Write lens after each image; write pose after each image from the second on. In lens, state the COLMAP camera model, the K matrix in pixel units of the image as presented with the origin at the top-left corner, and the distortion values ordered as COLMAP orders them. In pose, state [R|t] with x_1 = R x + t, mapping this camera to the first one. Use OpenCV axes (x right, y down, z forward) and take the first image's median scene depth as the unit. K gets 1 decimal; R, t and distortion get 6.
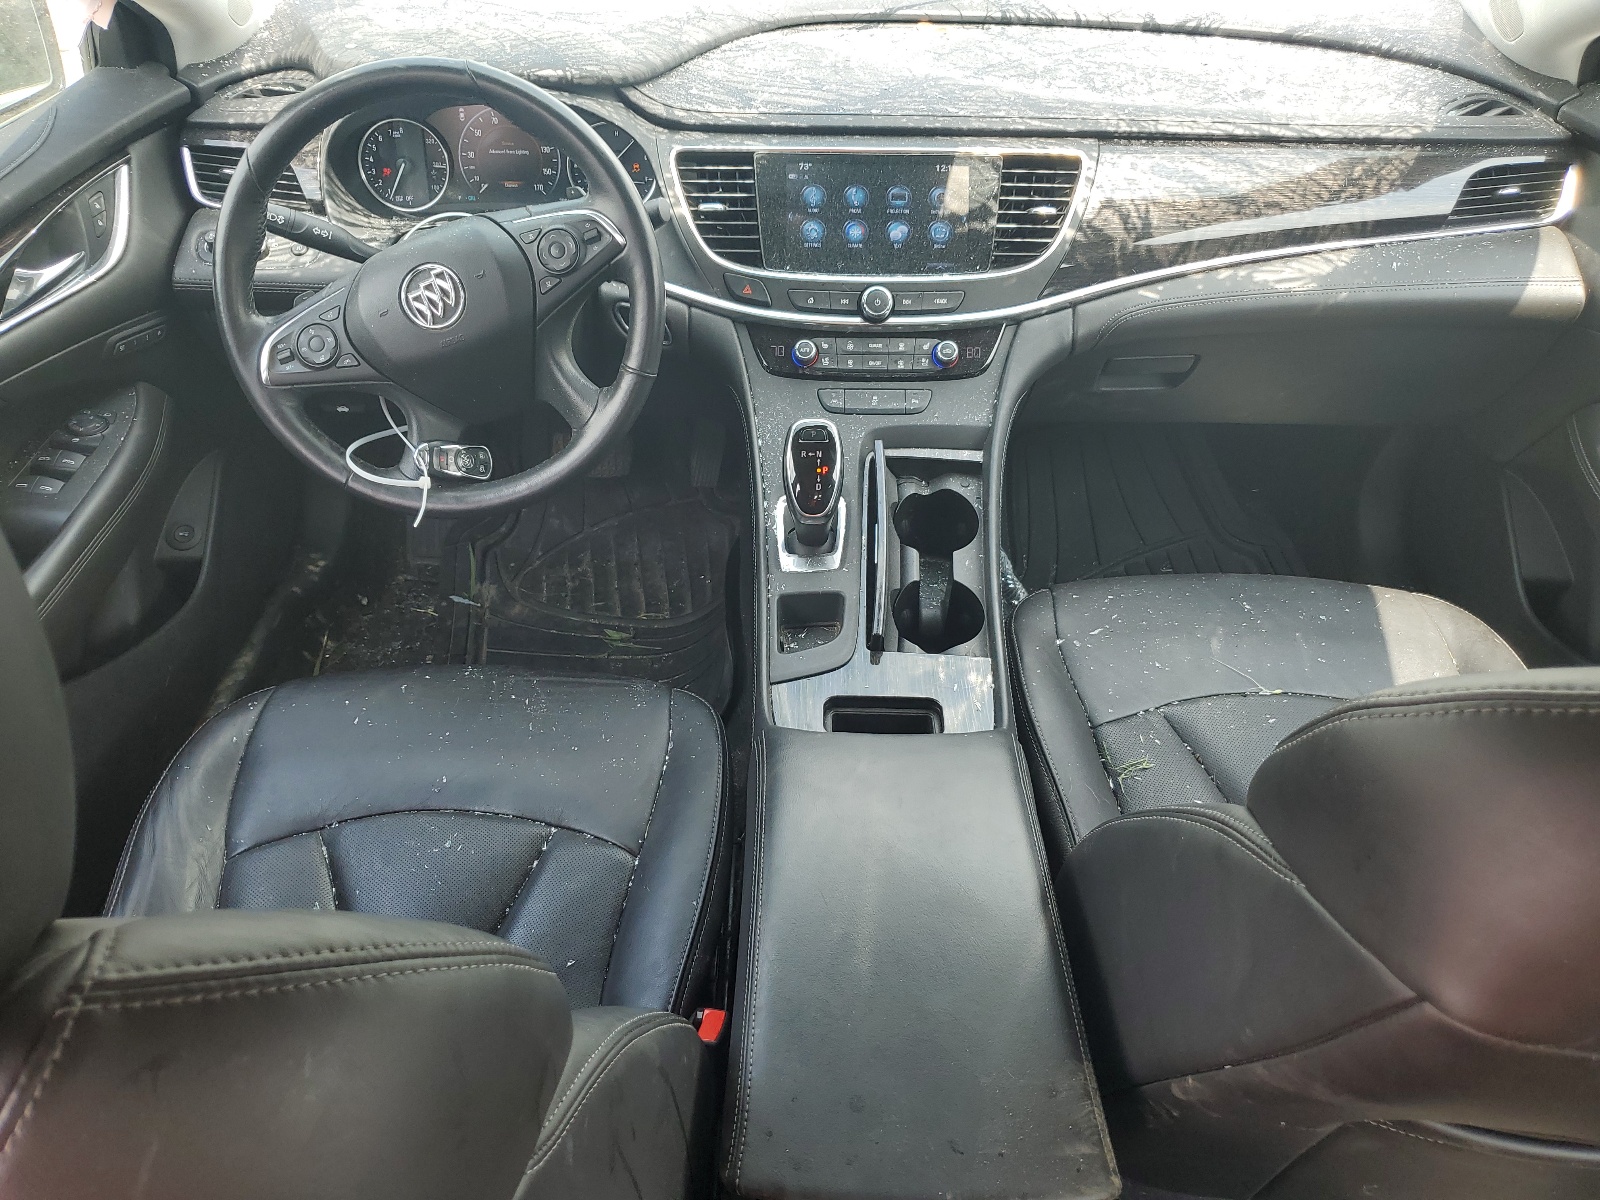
lens RADIAL K [[1228.8, 0, 798.9], [0, 1228.8, 599.7], [0, 0, 1]] dist [-0.013705, -0.002853]
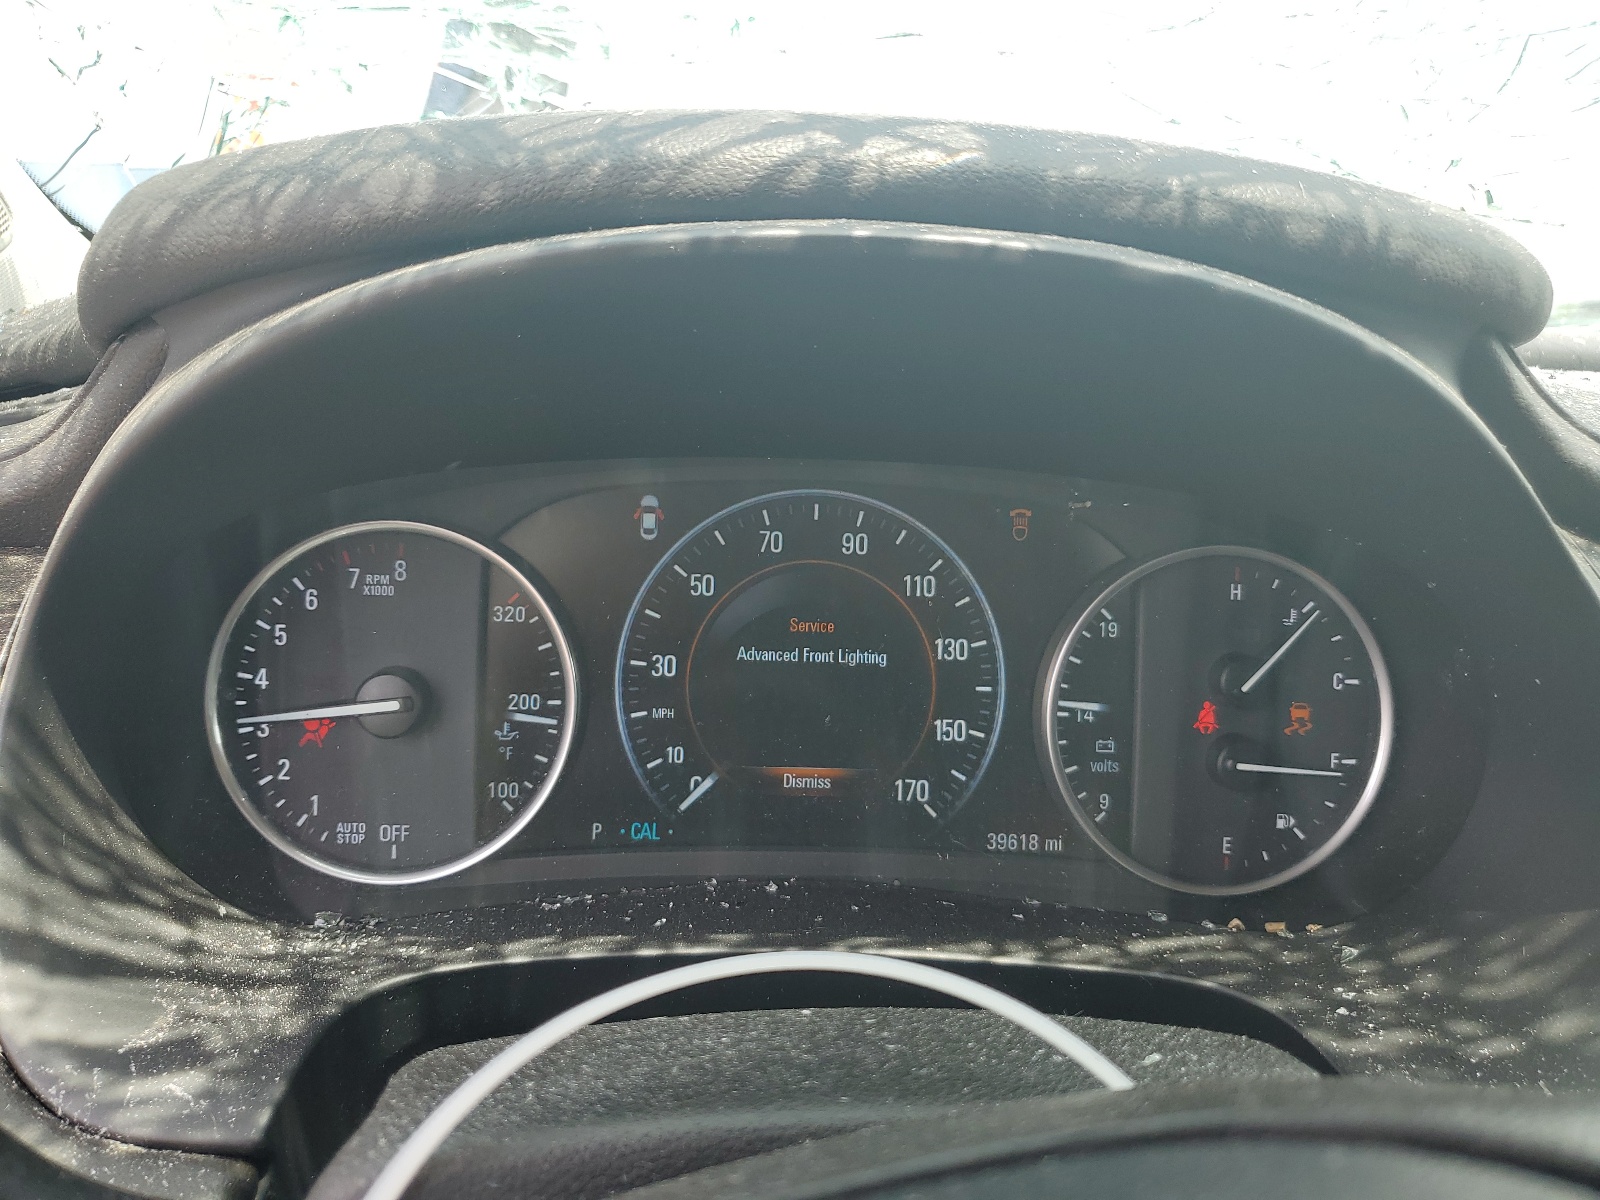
lens RADIAL K [[1228.8, 0, 799.3], [0, 1228.8, 602.7], [0, 0, 1]] dist [-0.013705, -0.002853]
pose [[0.997828, 0.006594, 0.065537, -0.256783], [0.026186, 0.873258, -0.486553, -0.249798], [-0.060439, 0.487213, 0.871189, 0.769926]]
